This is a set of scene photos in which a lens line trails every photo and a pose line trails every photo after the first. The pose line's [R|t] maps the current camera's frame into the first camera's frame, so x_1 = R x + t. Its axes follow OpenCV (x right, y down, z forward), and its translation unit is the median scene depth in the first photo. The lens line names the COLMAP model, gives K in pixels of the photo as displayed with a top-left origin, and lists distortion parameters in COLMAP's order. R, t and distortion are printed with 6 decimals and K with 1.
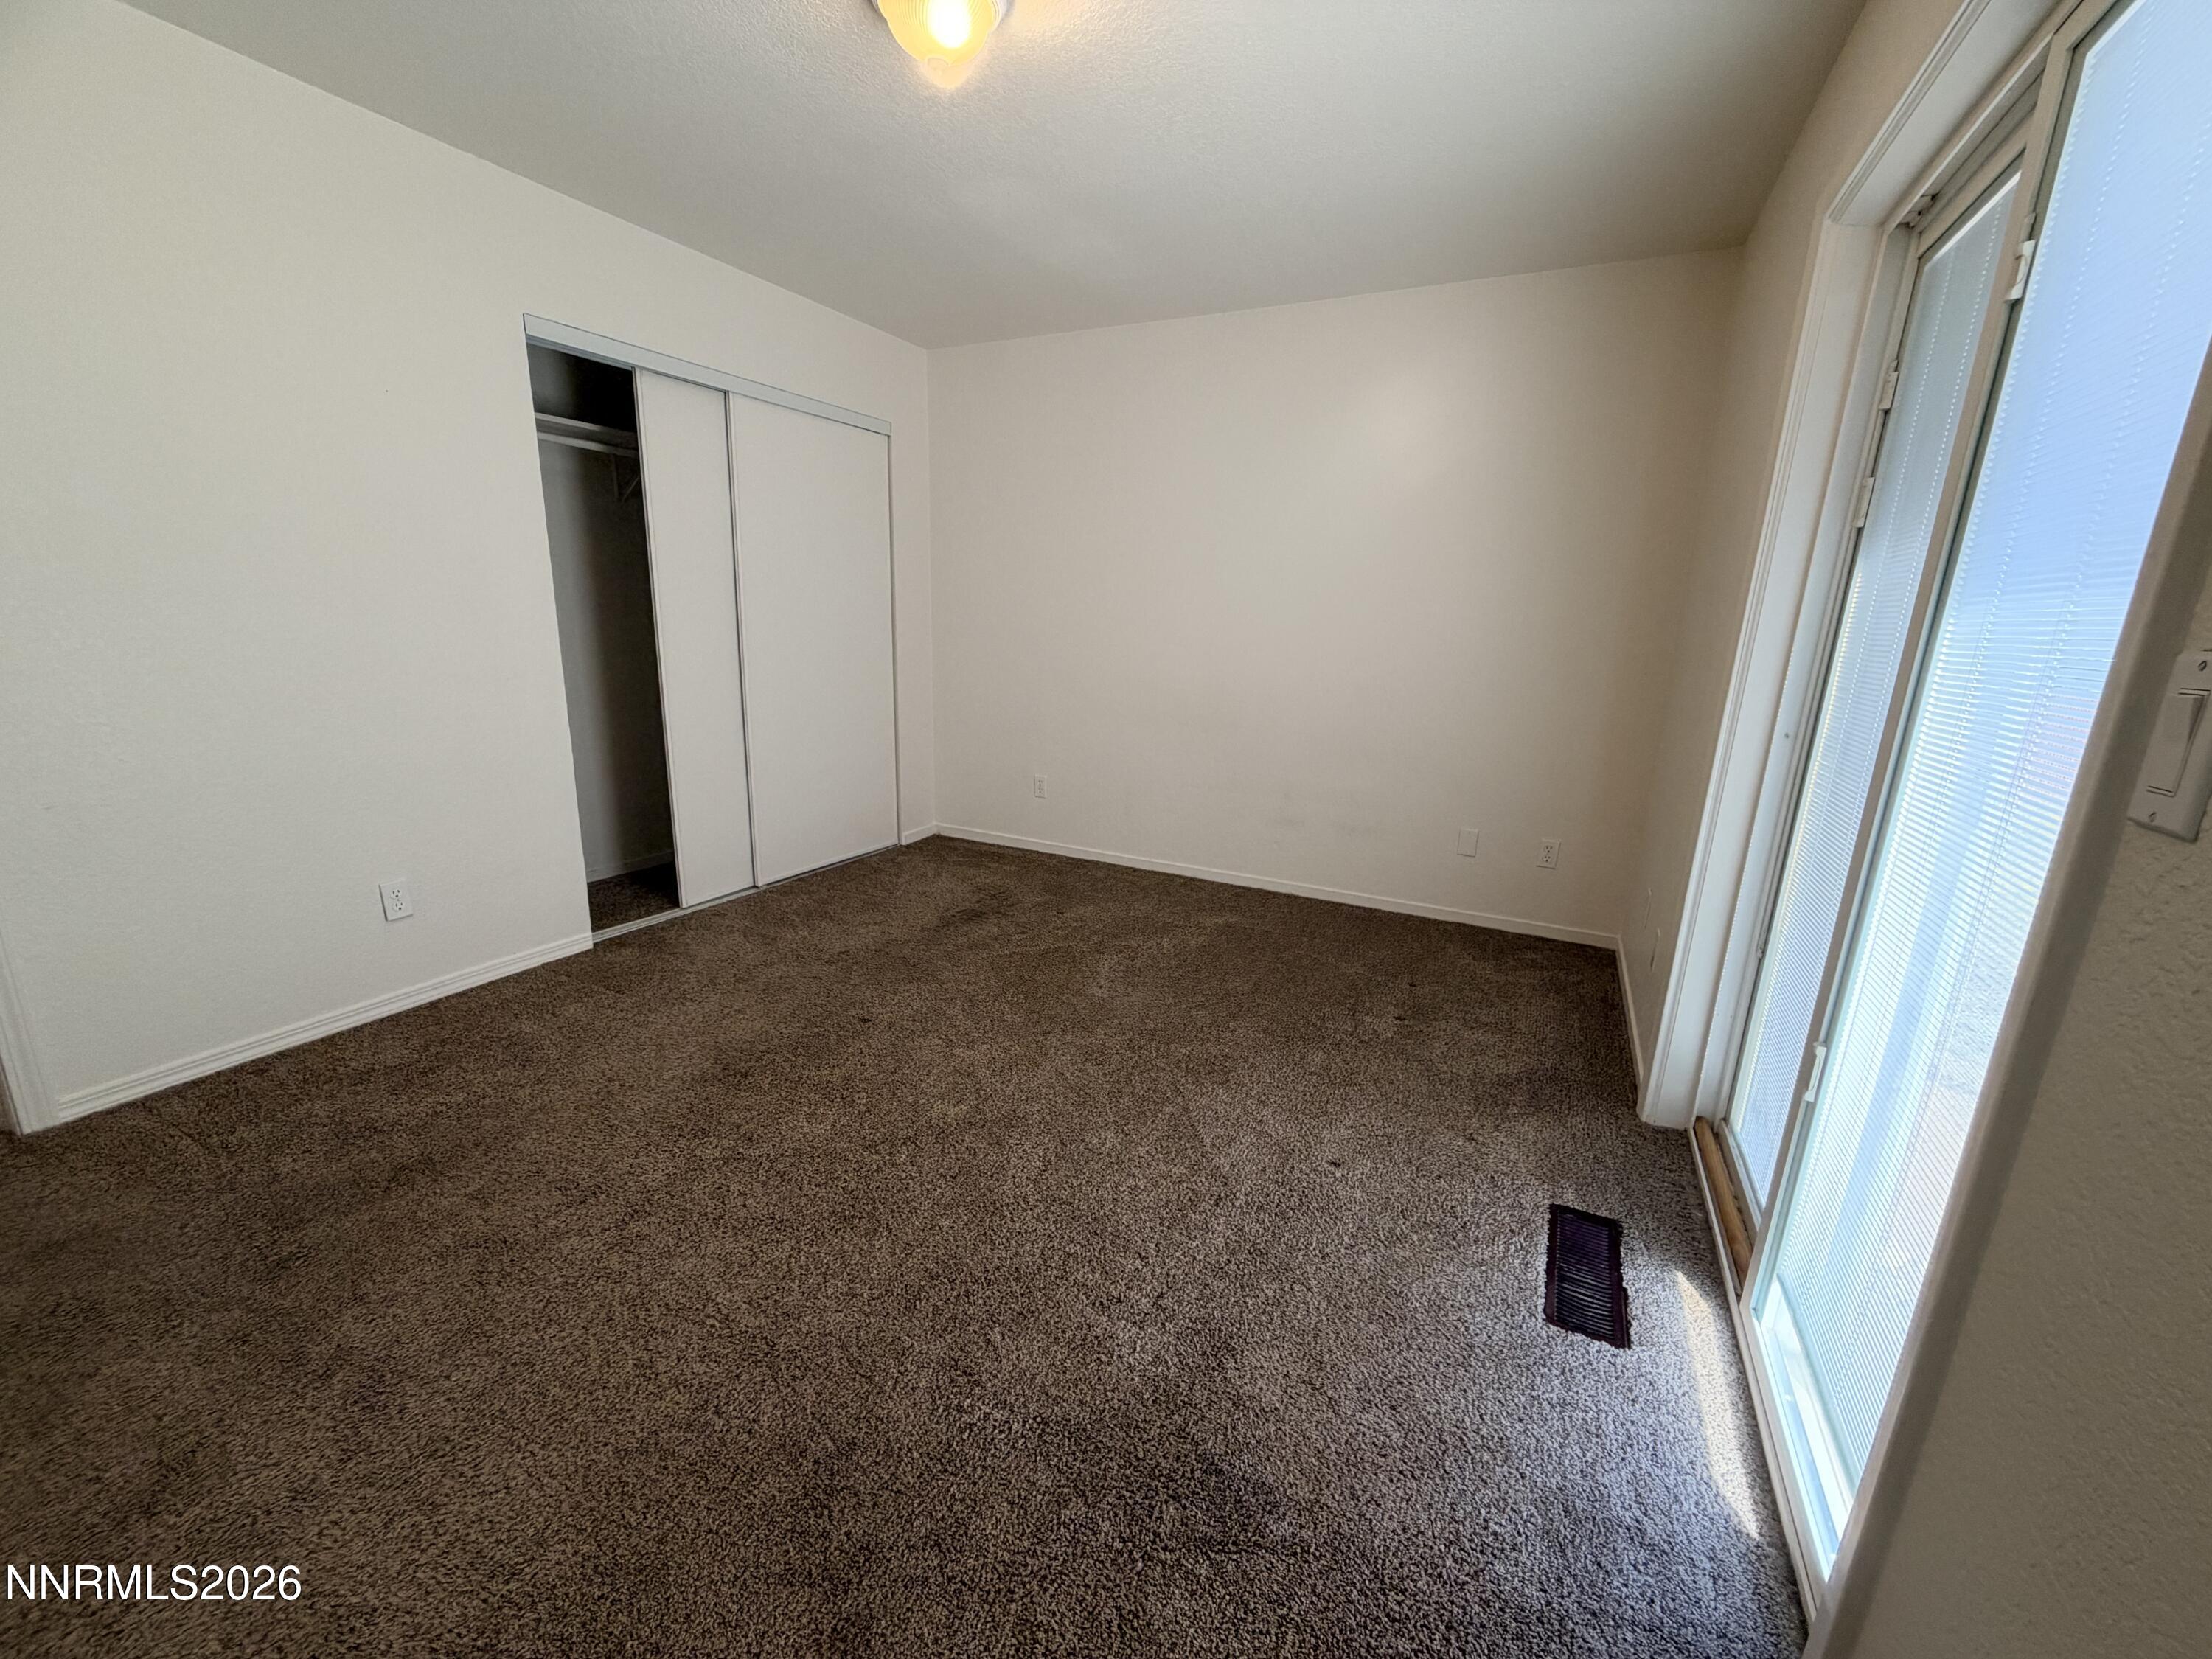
lens RADIAL K [[877.4, 0, 1102.4], [0, 877.4, 830.8], [0, 0, 1]] dist [-0.001610, 0.000471]
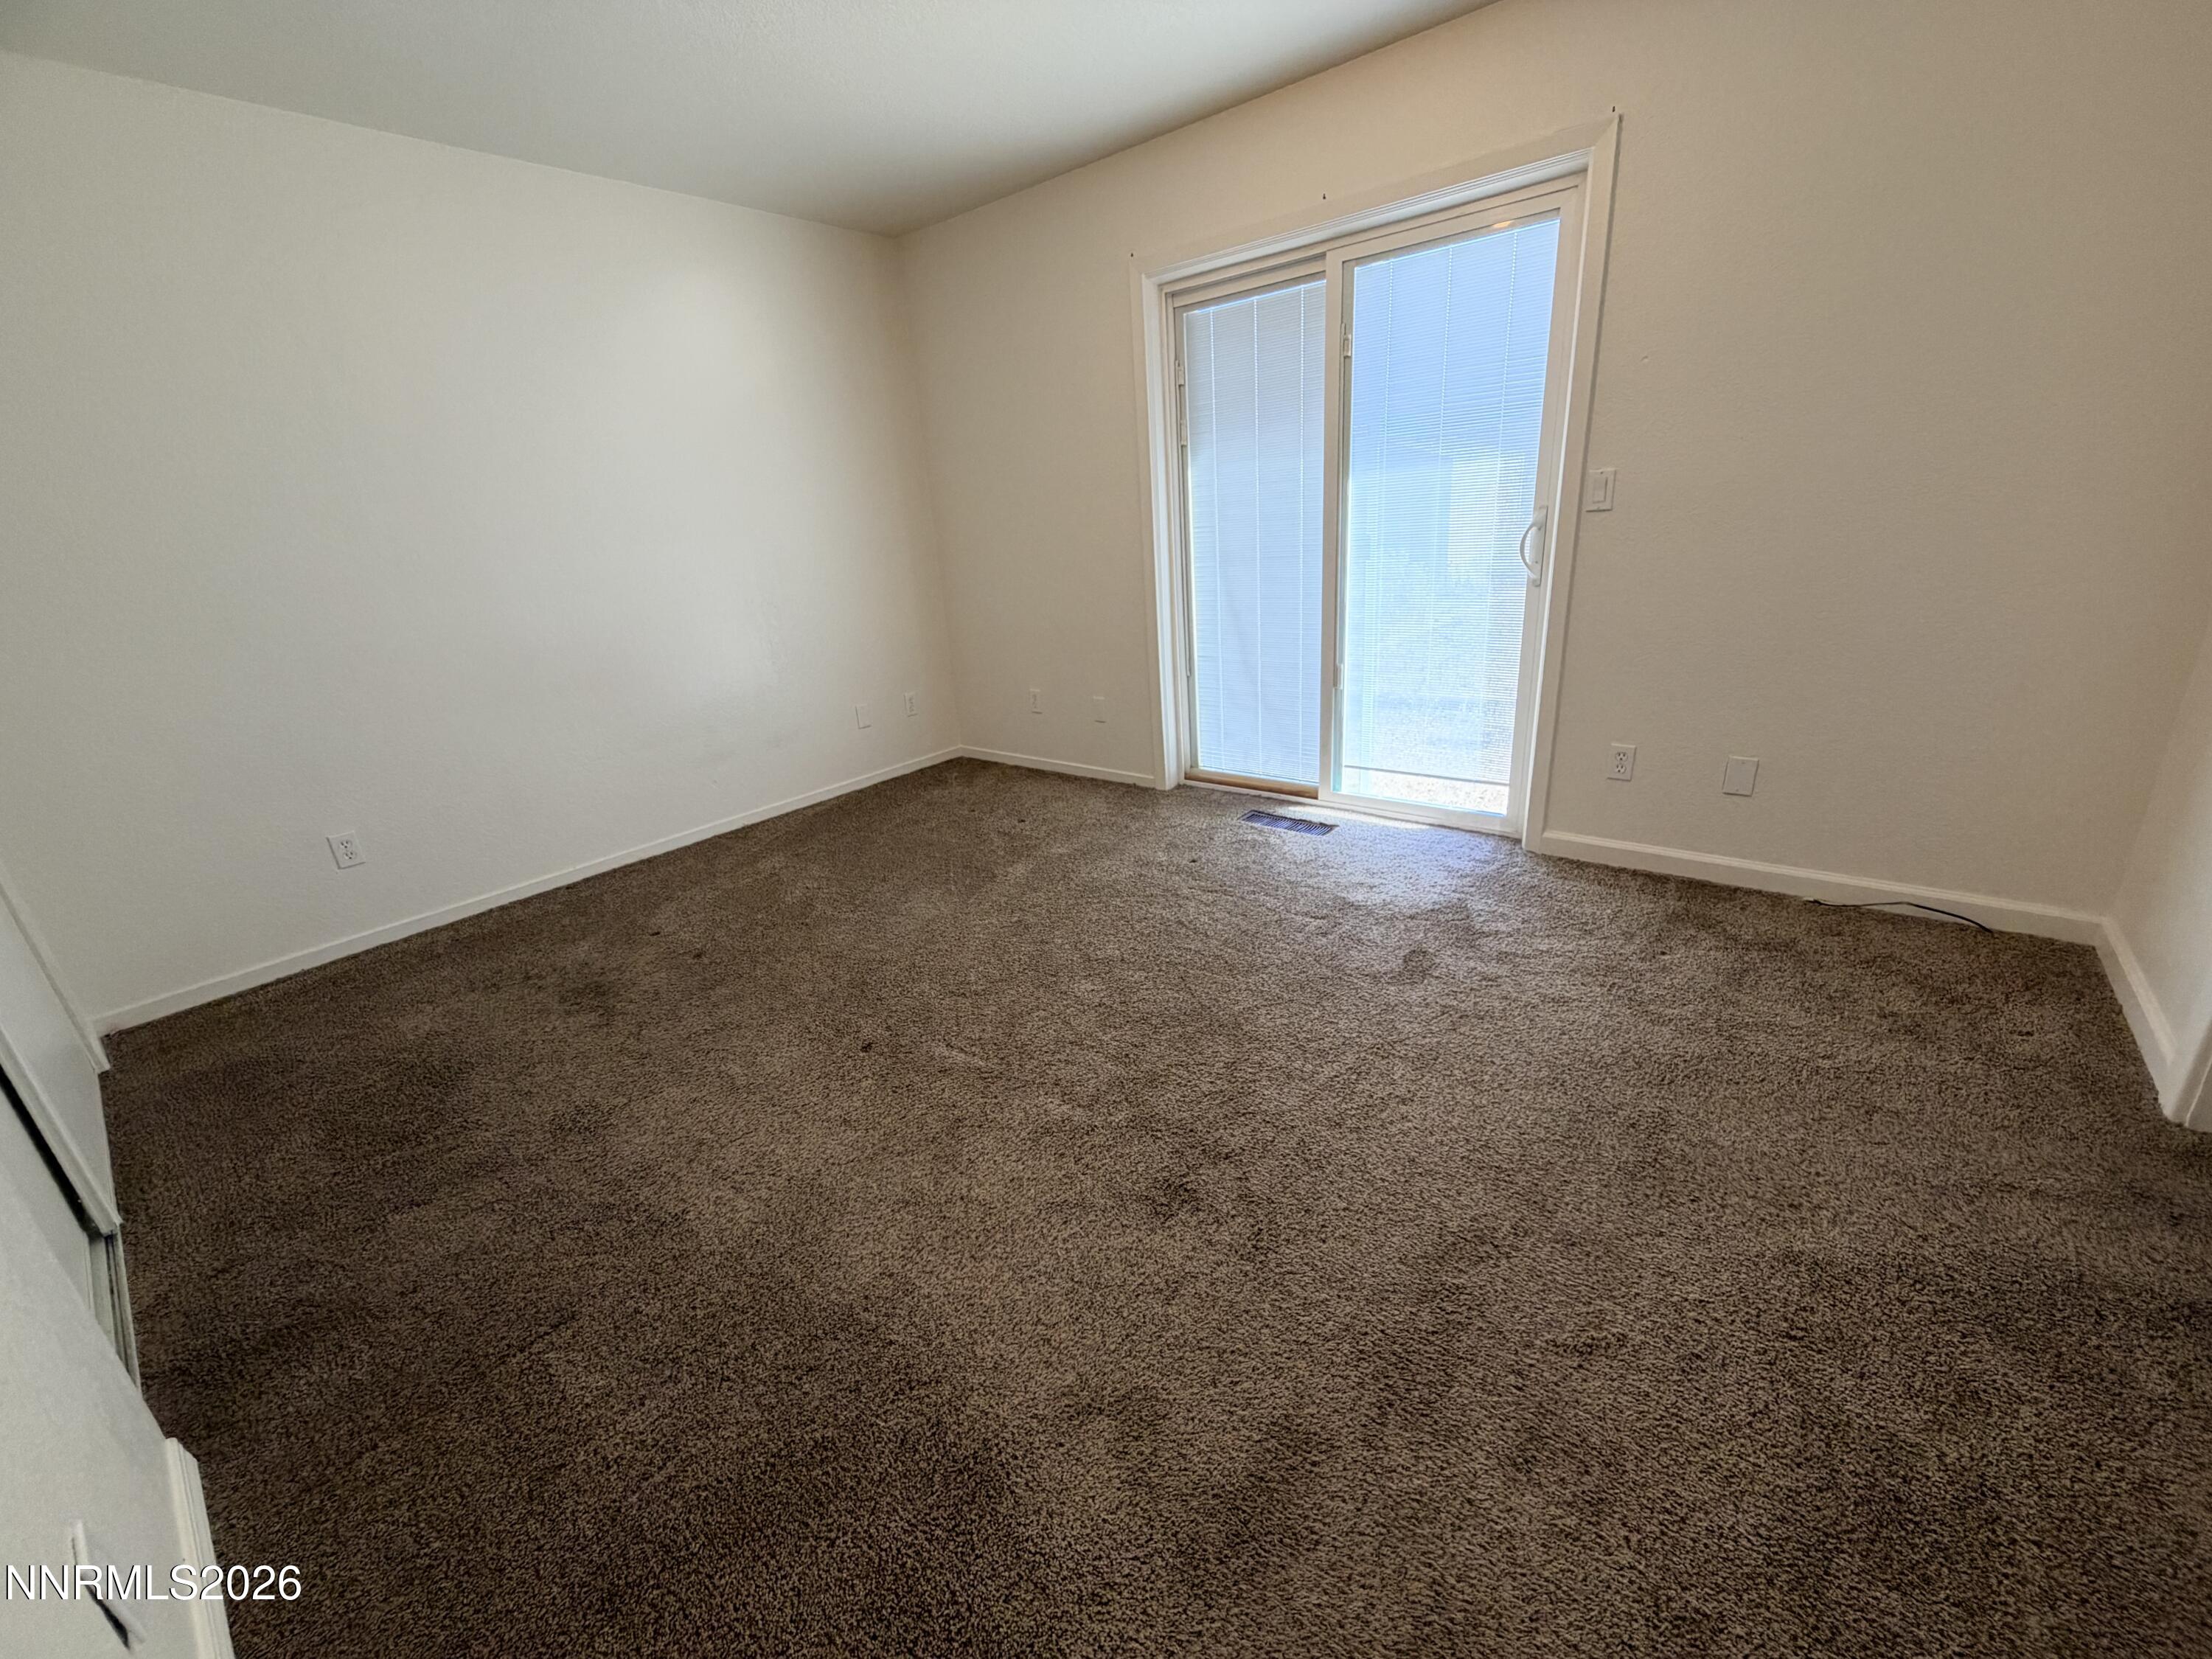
lens RADIAL K [[877.4, 0, 1101.3], [0, 877.4, 825.8], [0, 0, 1]] dist [-0.001610, 0.000471]
pose [[0.220667, -0.371650, 0.901766, -0.613498], [0.311561, 0.902977, 0.295909, -0.099224], [-0.924249, 0.215658, 0.315049, 0.349912]]
